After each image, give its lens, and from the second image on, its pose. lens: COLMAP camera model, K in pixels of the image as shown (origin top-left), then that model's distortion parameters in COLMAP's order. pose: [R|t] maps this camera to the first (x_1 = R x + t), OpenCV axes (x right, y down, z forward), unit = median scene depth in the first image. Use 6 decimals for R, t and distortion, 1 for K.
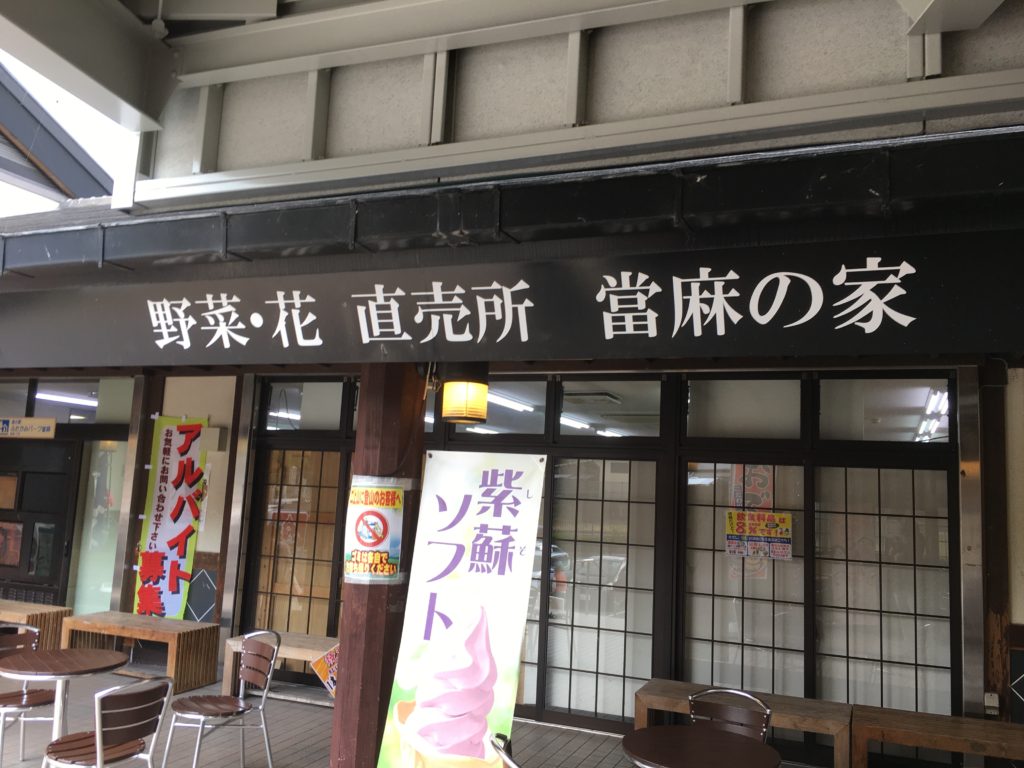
lens RADIAL K [[874.8, 0, 512.0], [0, 874.8, 384.0], [0, 0, 1]] dist [0.078936, -0.094081]
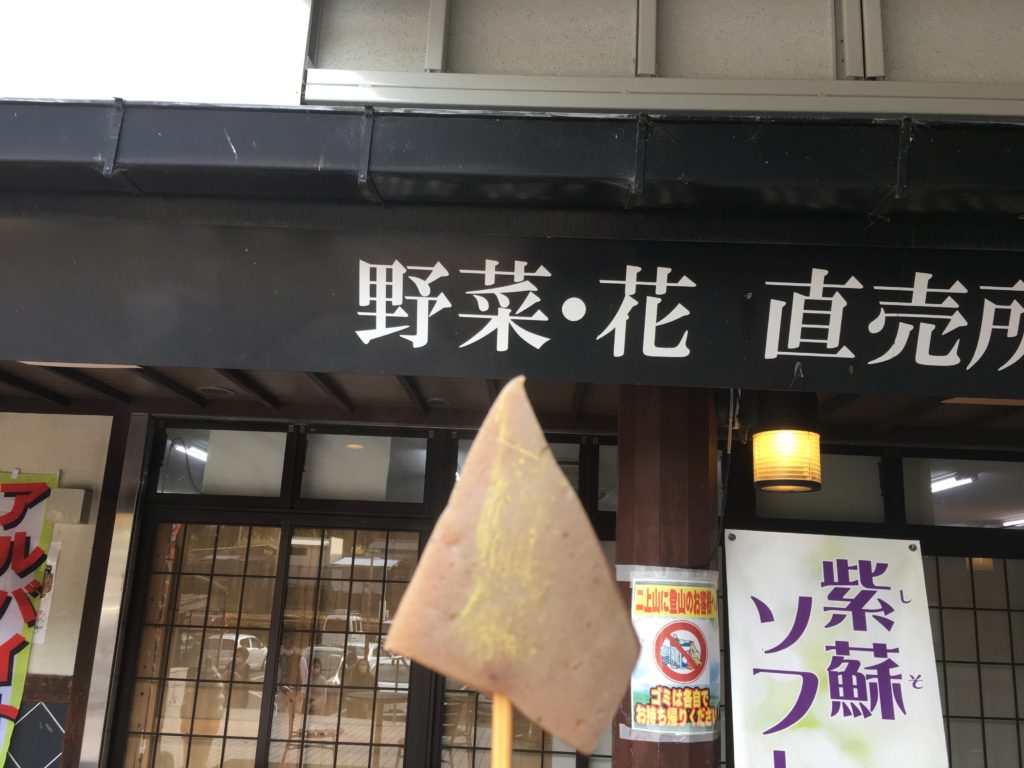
lens RADIAL K [[874.8, 0, 512.0], [0, 874.8, 384.0], [0, 0, 1]] dist [0.078936, -0.094081]
pose [[0.930165, 0.077132, 0.358947, -0.530443], [-0.044863, 0.994235, -0.097390, 0.039572], [-0.364390, 0.074486, 0.928263, 0.439174]]
